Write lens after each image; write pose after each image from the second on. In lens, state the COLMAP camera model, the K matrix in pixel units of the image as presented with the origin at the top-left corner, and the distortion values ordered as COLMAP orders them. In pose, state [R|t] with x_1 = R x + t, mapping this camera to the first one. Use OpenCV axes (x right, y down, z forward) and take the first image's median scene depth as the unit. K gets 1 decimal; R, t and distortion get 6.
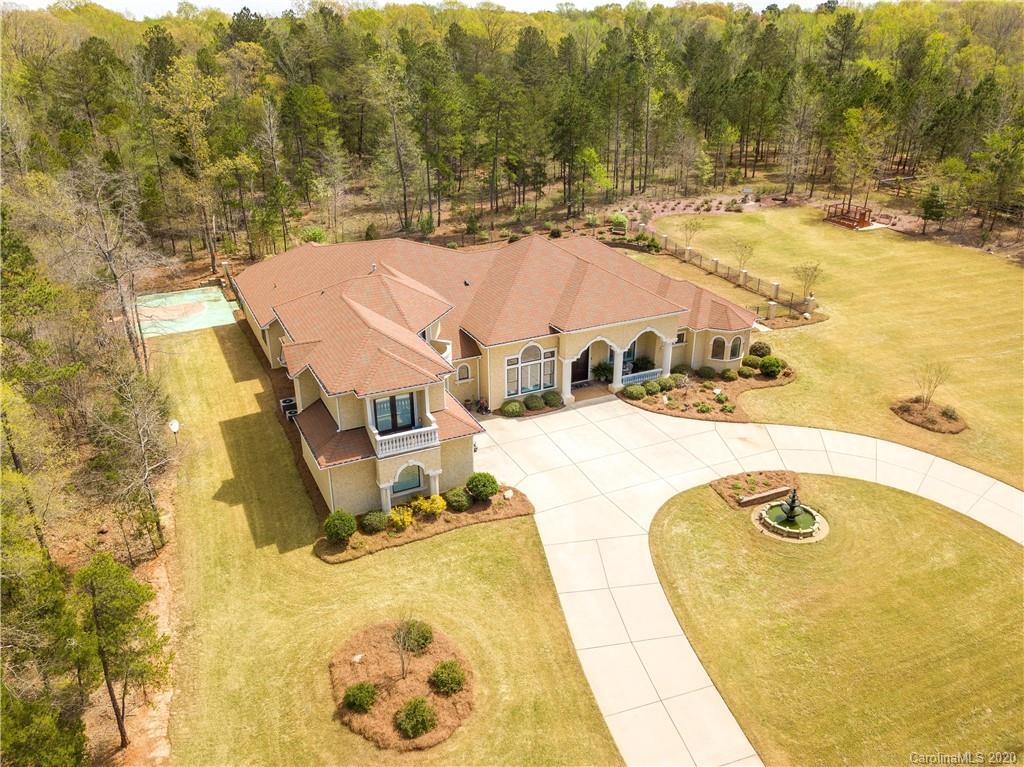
lens RADIAL K [[790.9, 0, 505.6], [0, 790.9, 381.1], [0, 0, 1]] dist [0.010092, -0.001313]
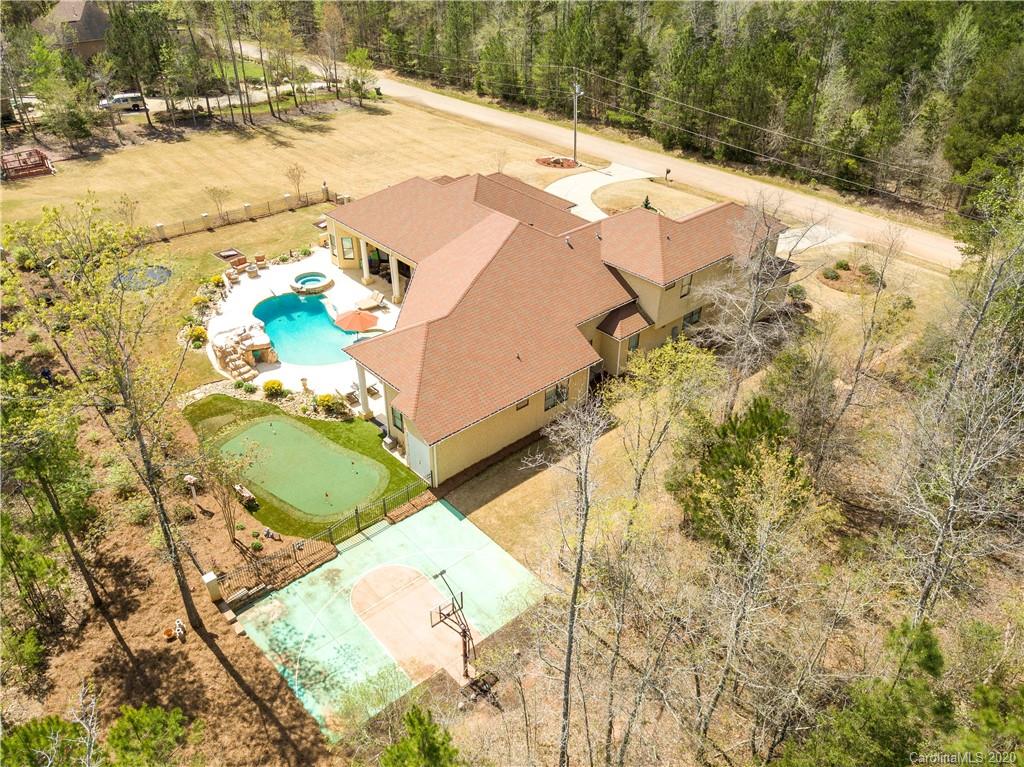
lens RADIAL K [[799.6, 0, 513.8], [0, 799.6, 370.8], [0, 0, 1]] dist [0.001544, -0.002205]
pose [[-0.295390, -0.513575, 0.805596, -1.114984], [0.386887, 0.706686, 0.592380, -0.696150], [-0.873535, 0.486658, -0.010053, 1.207753]]
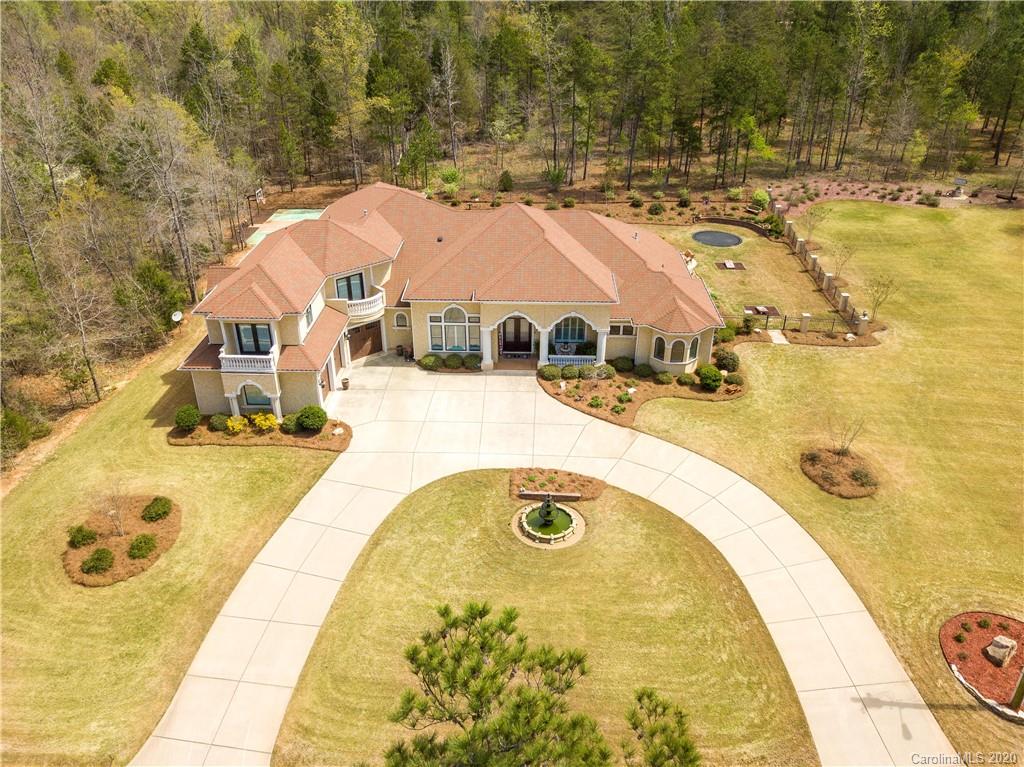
lens RADIAL K [[799.6, 0, 513.8], [0, 799.6, 370.8], [0, 0, 1]] dist [0.001544, -0.002205]
pose [[0.887727, 0.218986, -0.404952, 0.557327], [-0.191695, 0.975568, 0.107328, -0.092909], [0.418562, -0.017651, 0.908017, 0.053279]]
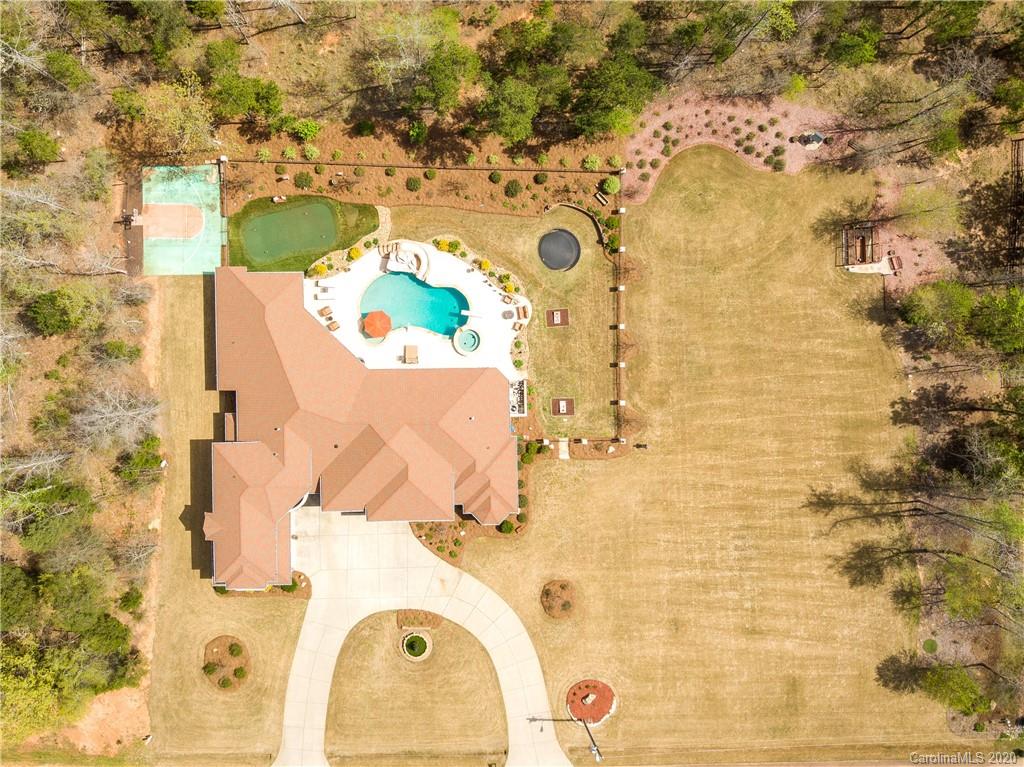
lens RADIAL K [[790.9, 0, 505.6], [0, 790.9, 381.1], [0, 0, 1]] dist [0.010092, -0.001313]
pose [[0.912863, 0.408257, -0.002862, 0.237200], [-0.169195, 0.384684, 0.907409, -1.737467], [0.371557, -0.827856, 0.420239, 0.626989]]
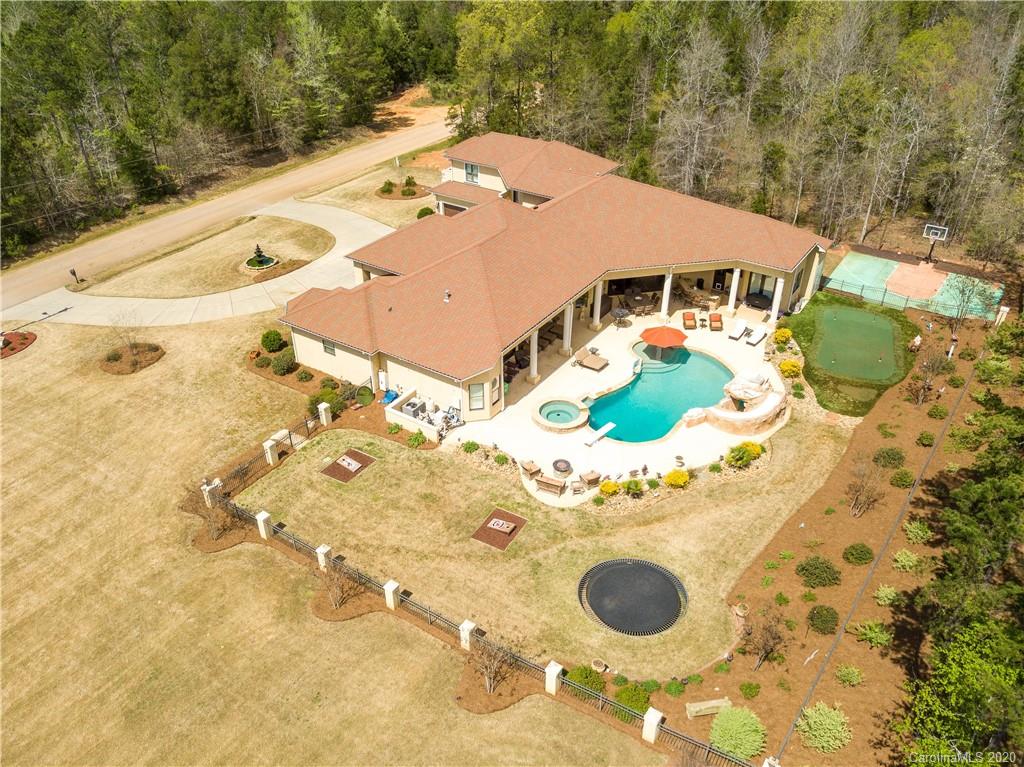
lens RADIAL K [[799.6, 0, 513.8], [0, 799.6, 370.8], [0, 0, 1]] dist [0.001544, -0.002205]
pose [[-0.854444, 0.281388, -0.436745, 0.577228], [-0.204852, 0.590060, 0.780938, -0.928226], [0.477452, 0.756736, -0.446531, 1.781708]]
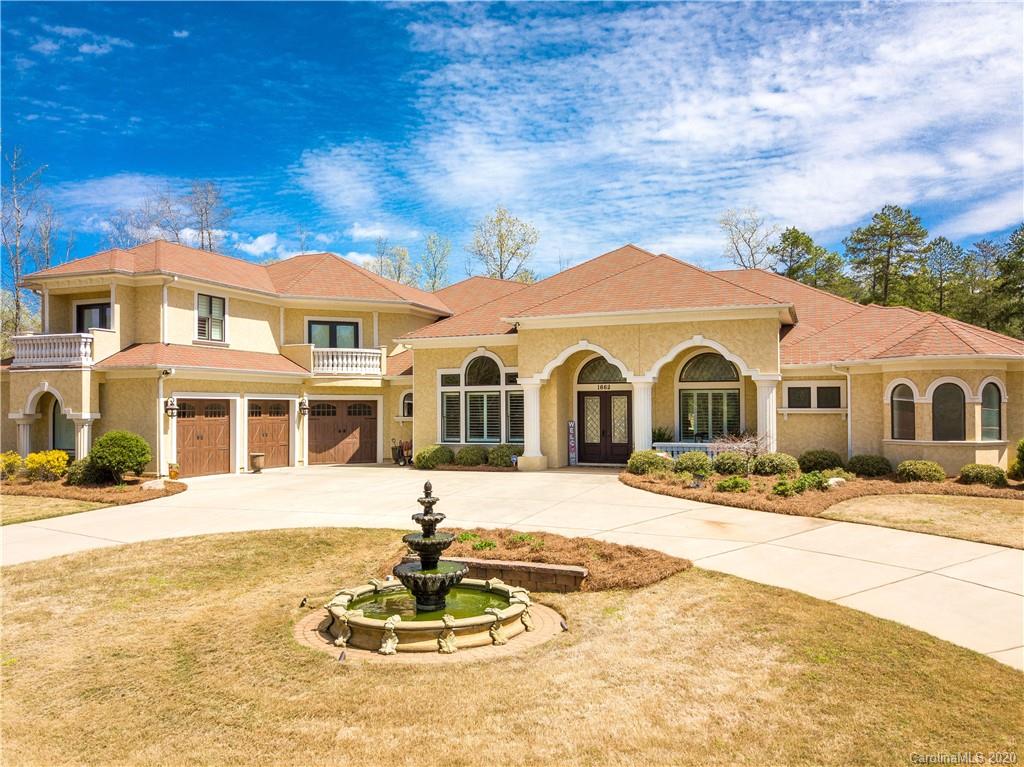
lens RADIAL K [[799.6, 0, 513.8], [0, 799.6, 370.8], [0, 0, 1]] dist [0.001544, -0.002205]
pose [[0.688218, -0.027383, -0.724987, 0.472869], [-0.296512, 0.901403, -0.315520, 0.143172], [0.662145, 0.432114, 0.612243, 0.657872]]
